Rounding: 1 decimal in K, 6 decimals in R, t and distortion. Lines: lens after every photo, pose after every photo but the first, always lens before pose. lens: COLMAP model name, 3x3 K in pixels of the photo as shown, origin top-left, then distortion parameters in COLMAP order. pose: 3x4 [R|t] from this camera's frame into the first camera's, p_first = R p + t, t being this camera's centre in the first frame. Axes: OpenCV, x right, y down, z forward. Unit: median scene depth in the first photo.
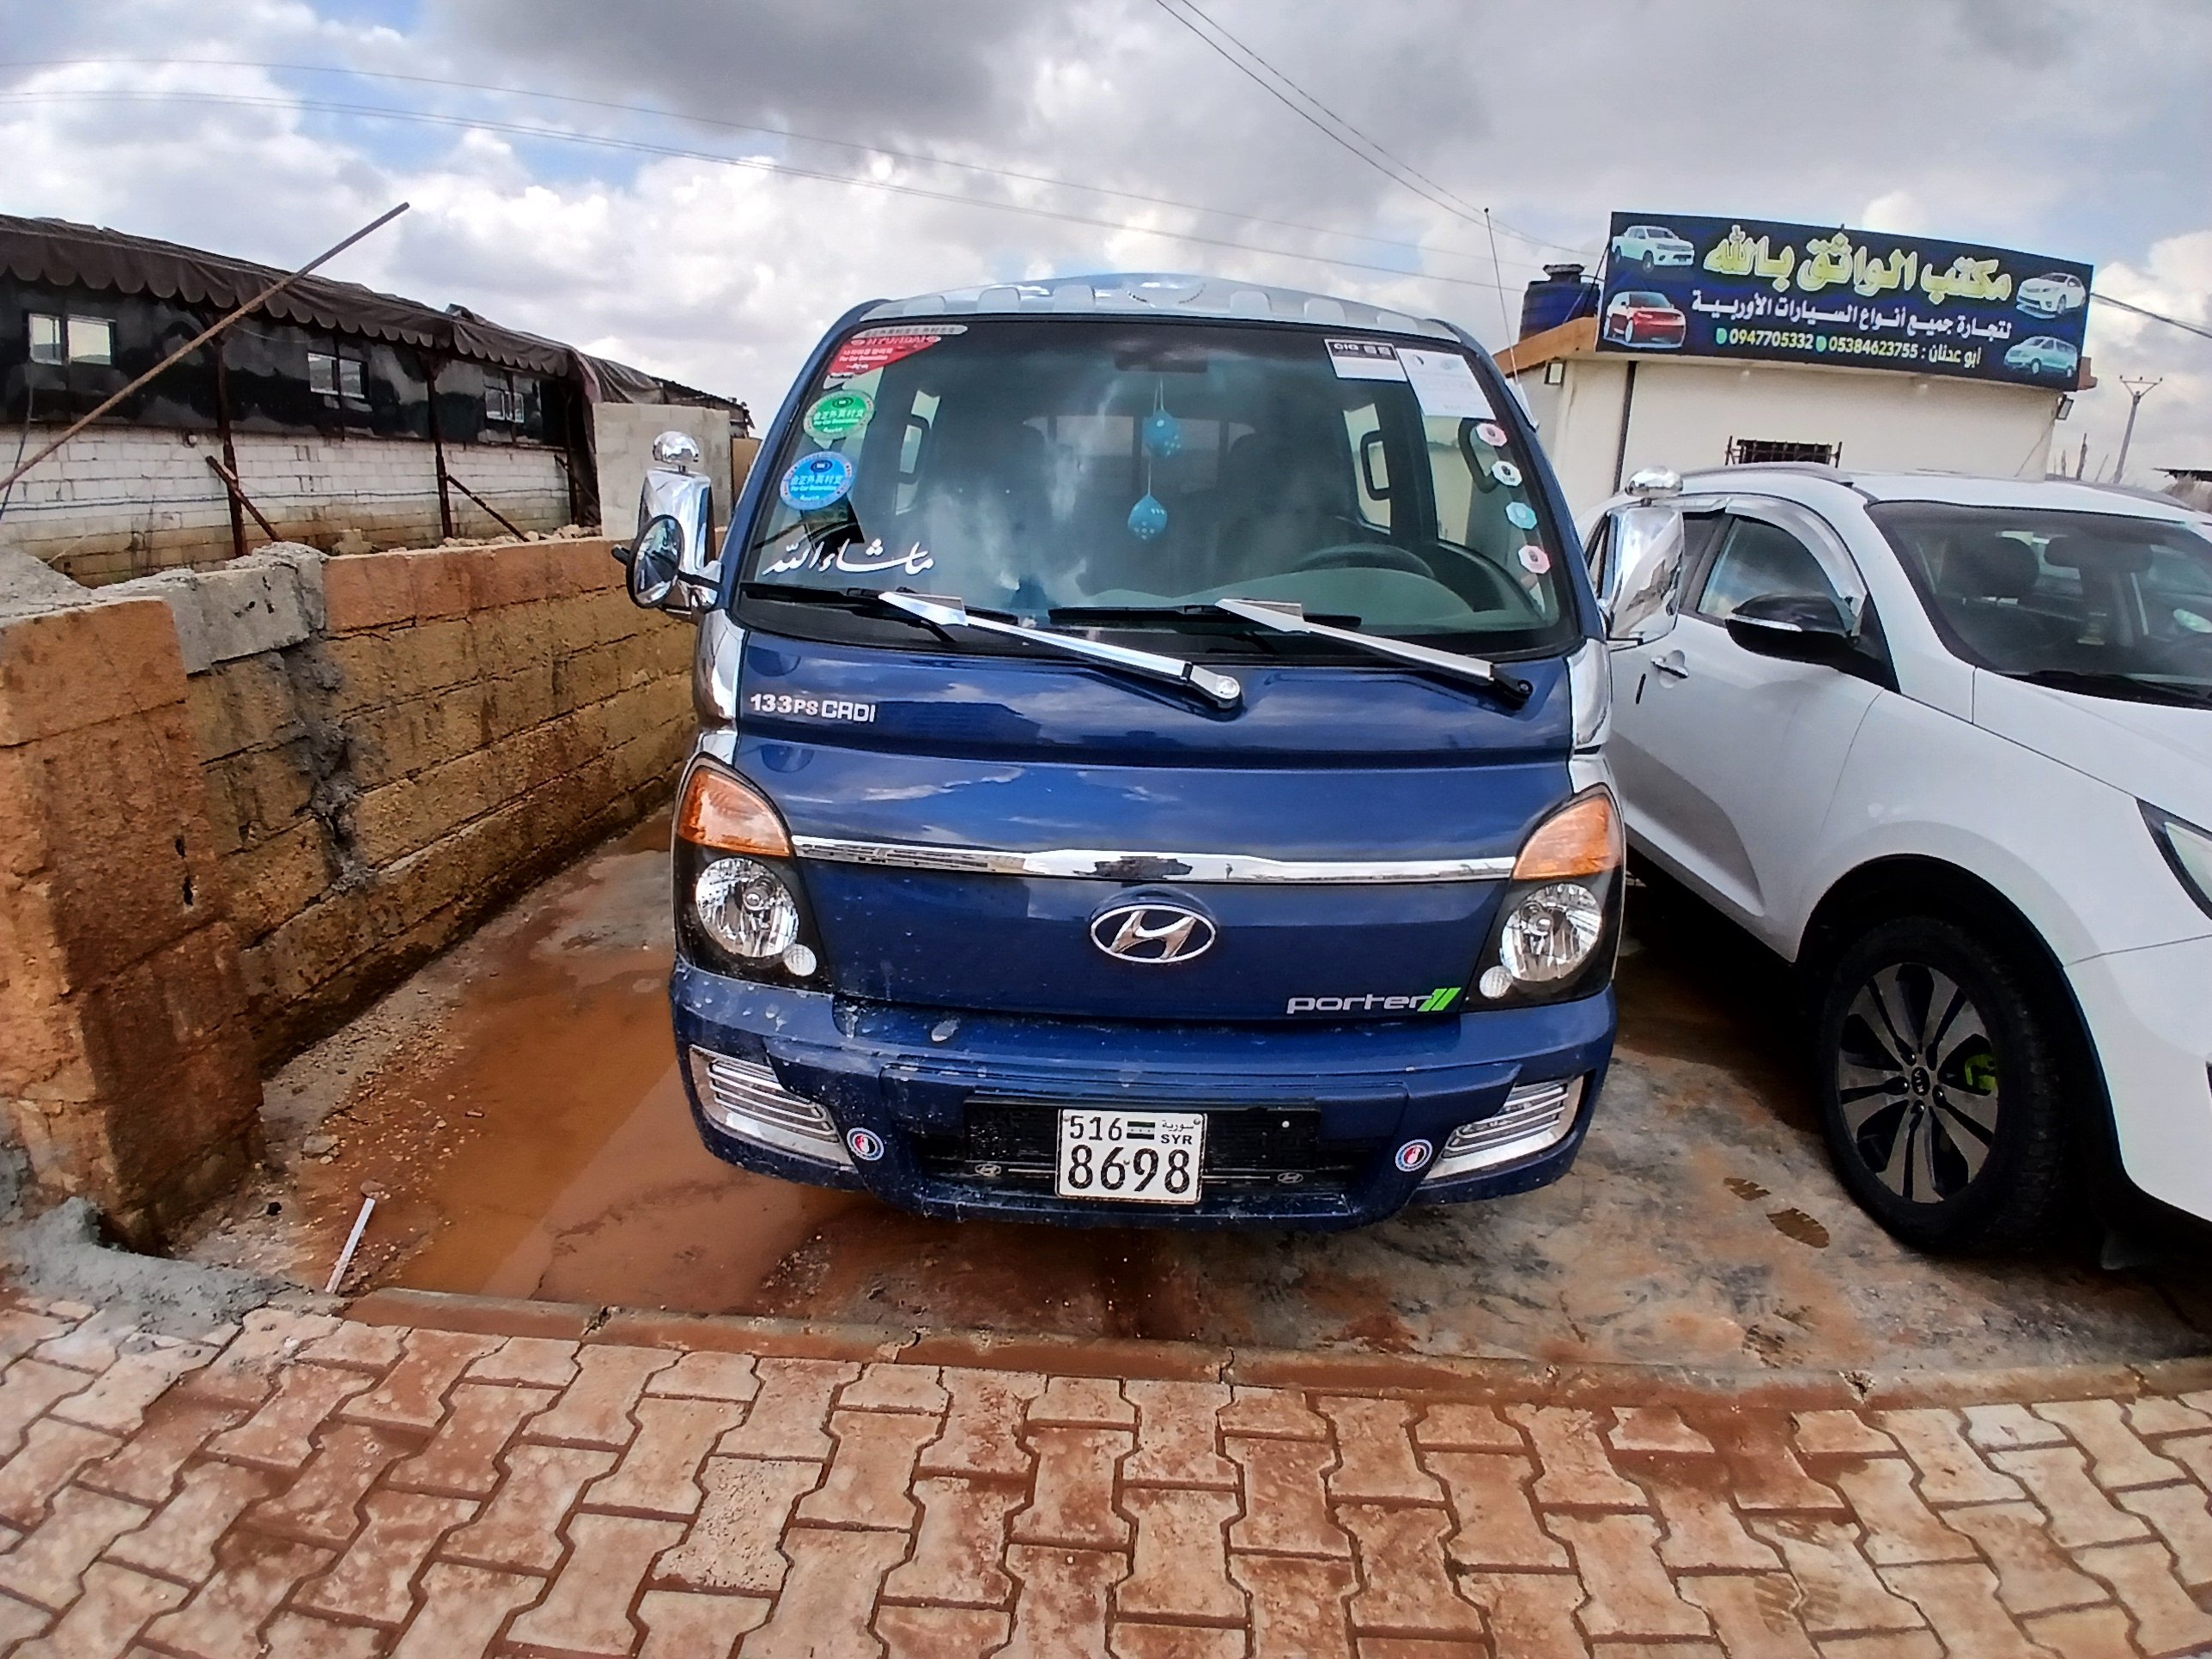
lens RADIAL K [[1130.6, 0, 1106.0], [0, 1130.6, 829.5], [0, 0, 1]] dist [0.024697, -0.066432]
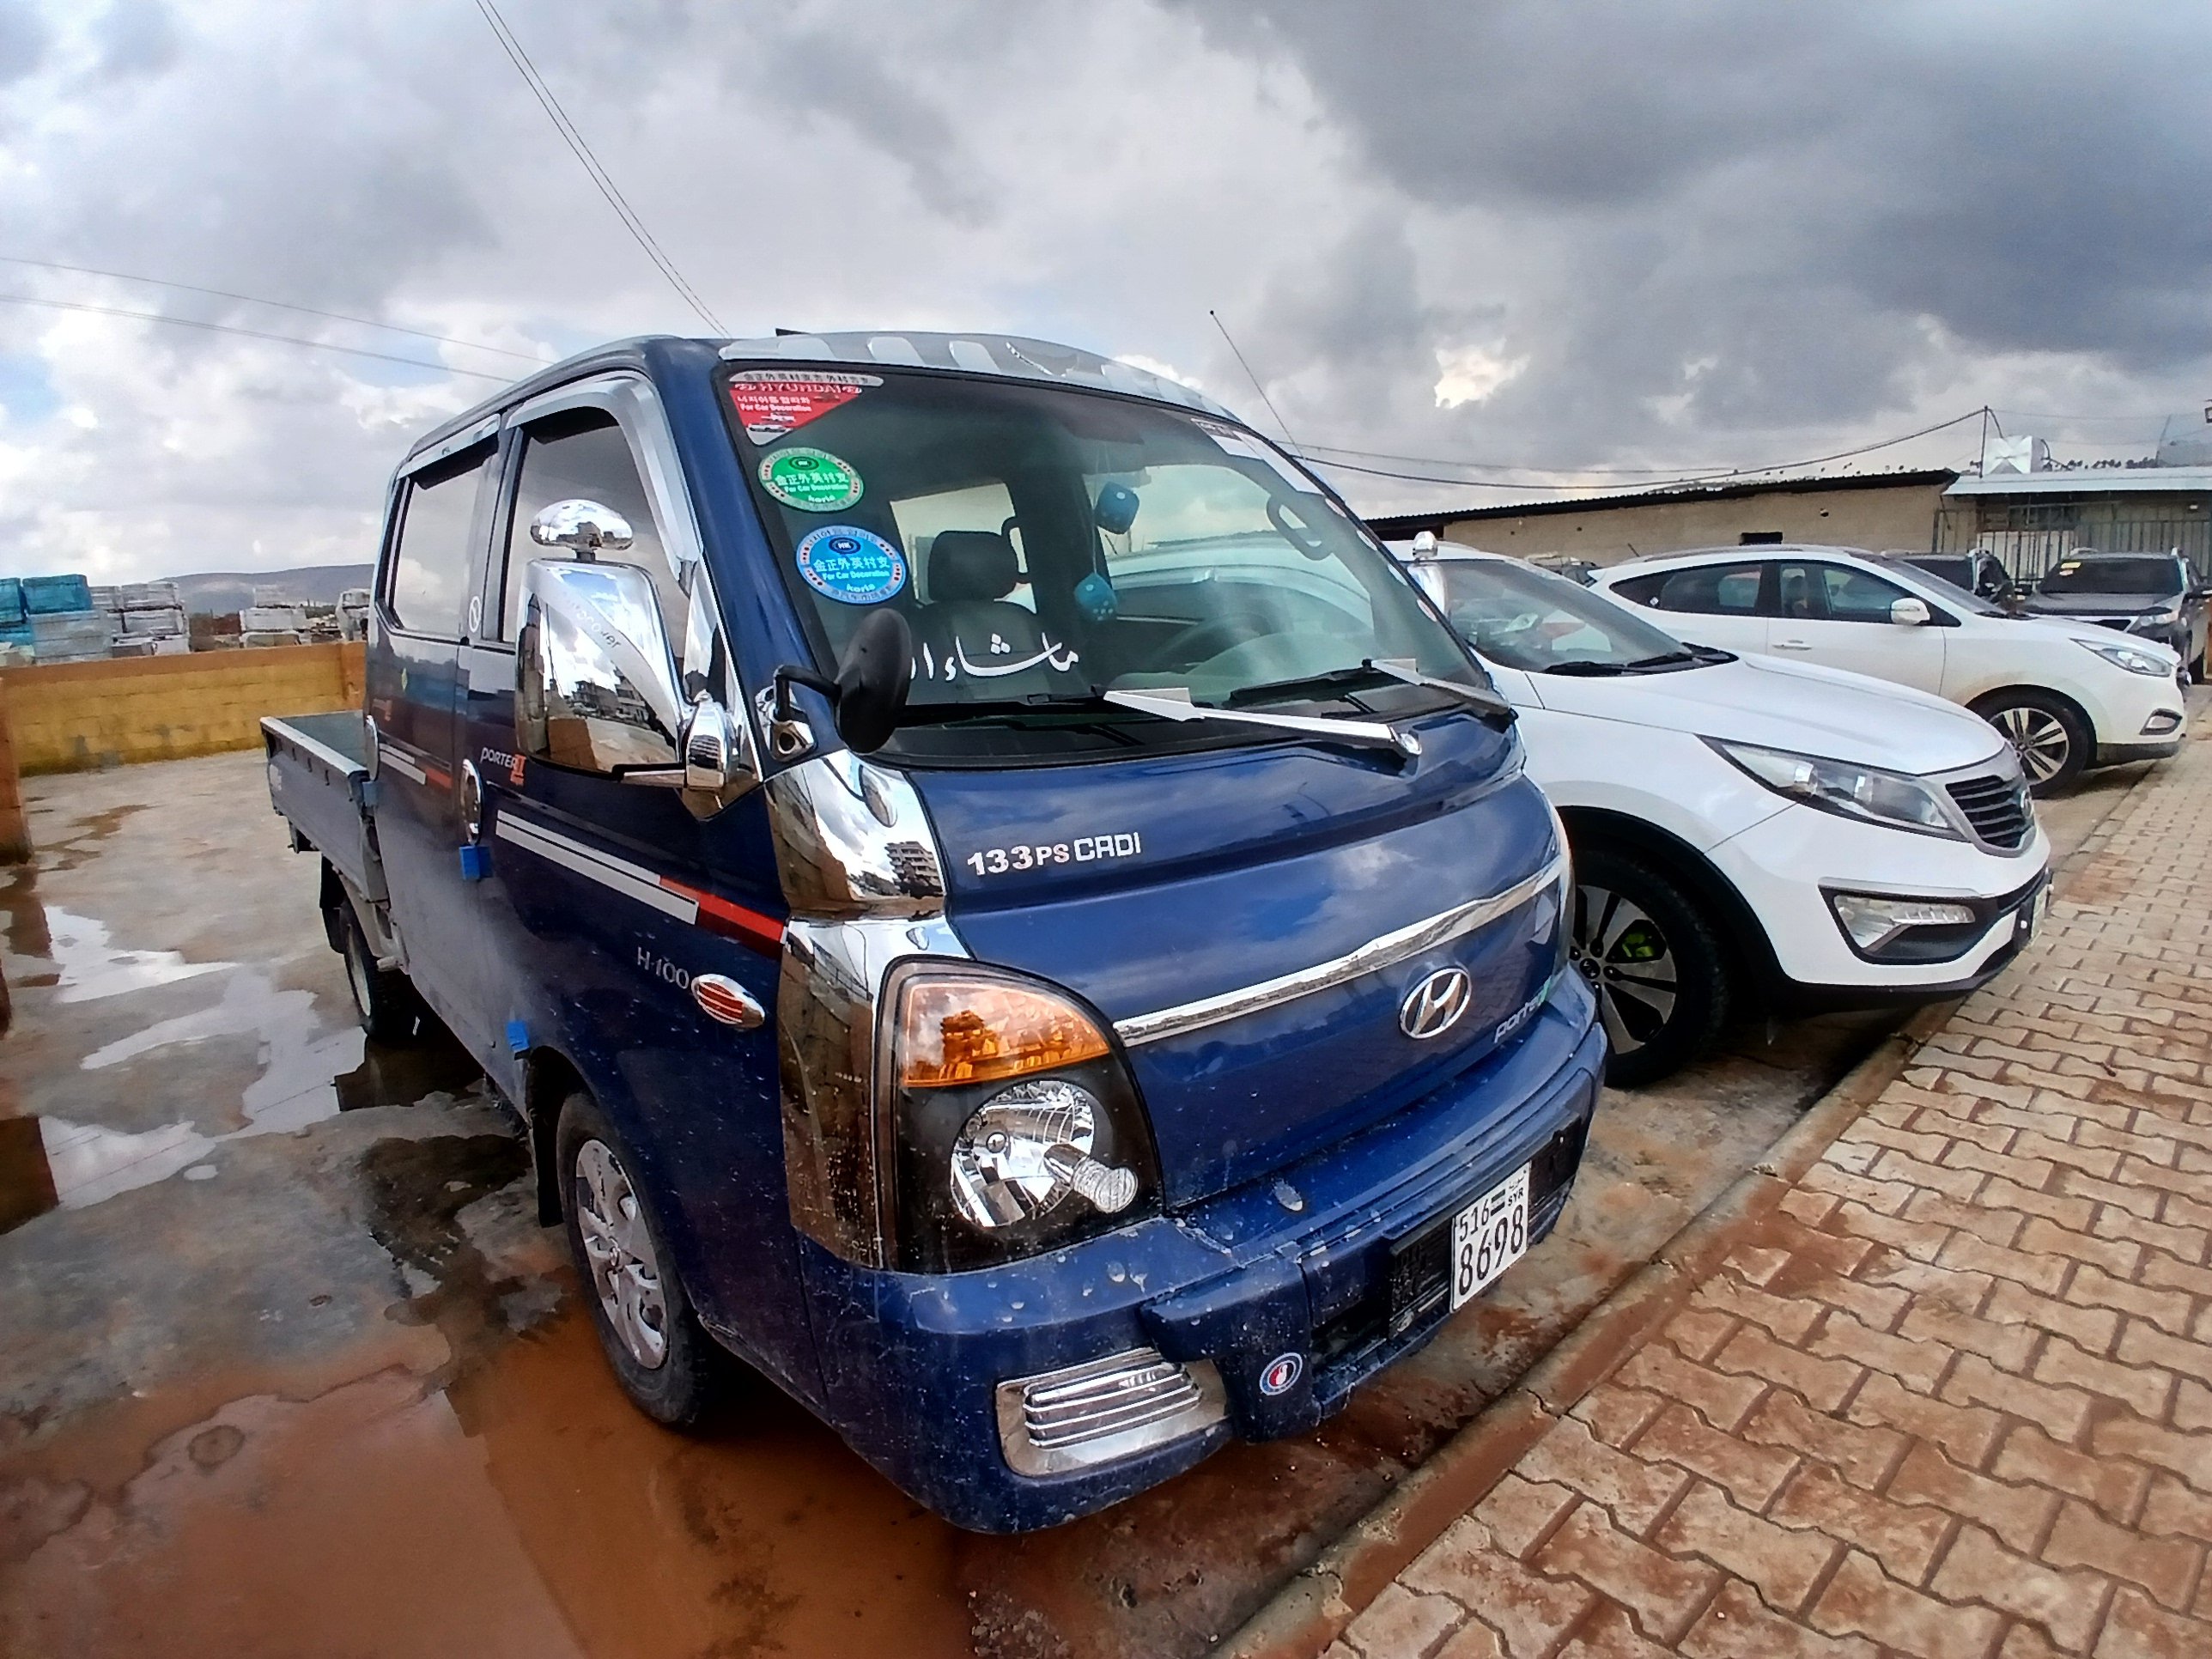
lens RADIAL K [[1130.6, 0, 1106.0], [0, 1130.6, 829.5], [0, 0, 1]] dist [0.024697, -0.066432]
pose [[0.712795, -0.187944, 0.675722, -0.760795], [0.247358, 0.968886, 0.008555, -0.125157], [-0.656306, 0.161047, 0.737107, 0.438898]]
